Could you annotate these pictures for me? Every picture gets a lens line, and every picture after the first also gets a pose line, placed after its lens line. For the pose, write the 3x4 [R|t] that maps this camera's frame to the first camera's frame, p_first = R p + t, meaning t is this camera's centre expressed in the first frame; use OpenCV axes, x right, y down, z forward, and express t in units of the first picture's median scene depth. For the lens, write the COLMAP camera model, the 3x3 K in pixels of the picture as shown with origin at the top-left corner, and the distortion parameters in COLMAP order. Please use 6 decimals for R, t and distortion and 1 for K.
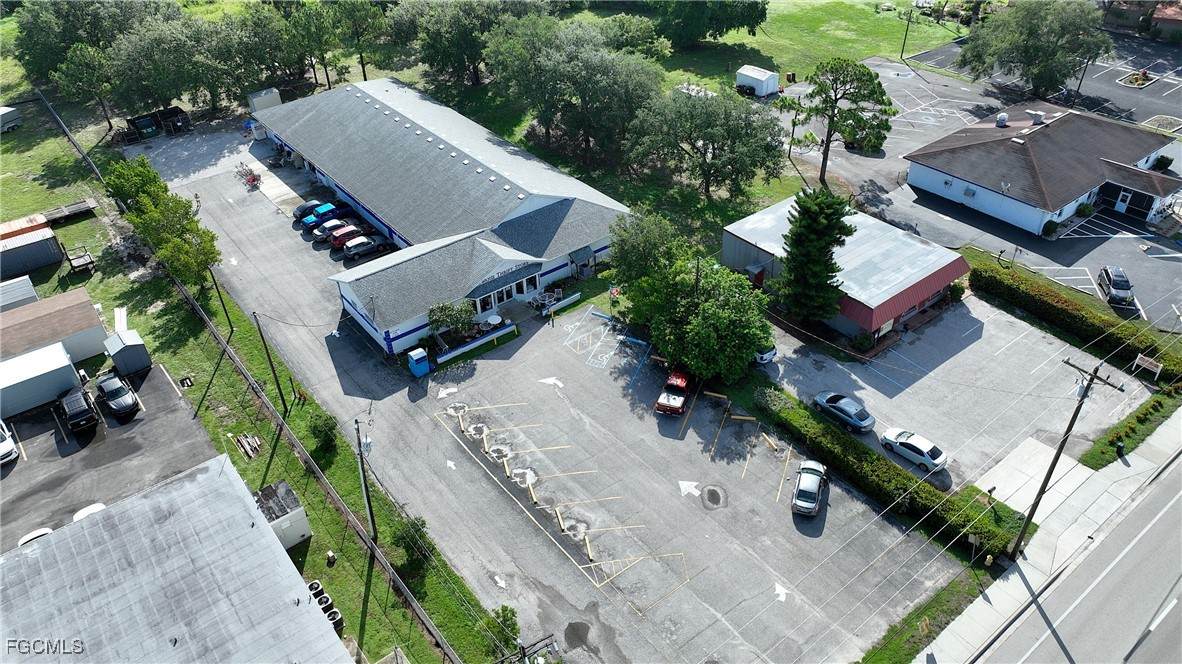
lens RADIAL K [[834.0, 0, 591.0], [0, 834.0, 332.0], [0, 0, 1]] dist [0.003076, 0.004401]
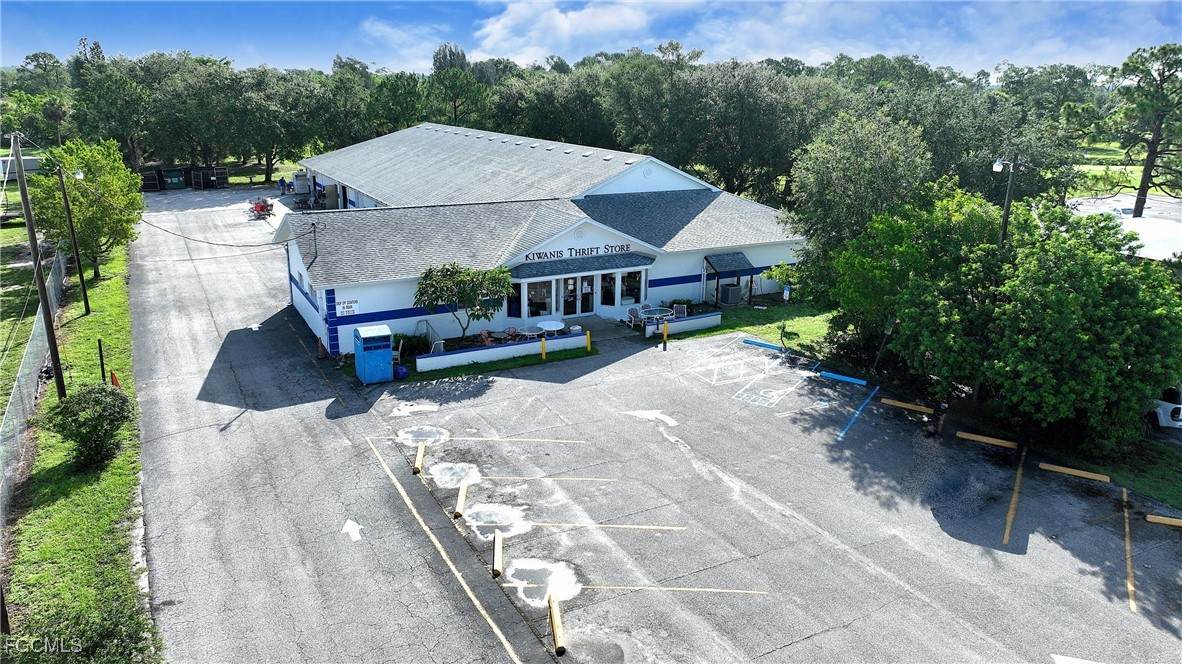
lens RADIAL K [[834.0, 0, 591.0], [0, 834.0, 332.0], [0, 0, 1]] dist [0.003076, 0.004401]
pose [[0.985414, 0.084869, -0.147500, -0.018096], [-0.129584, 0.936052, -0.327131, 0.165153], [0.110304, 0.341473, 0.933396, 0.580832]]
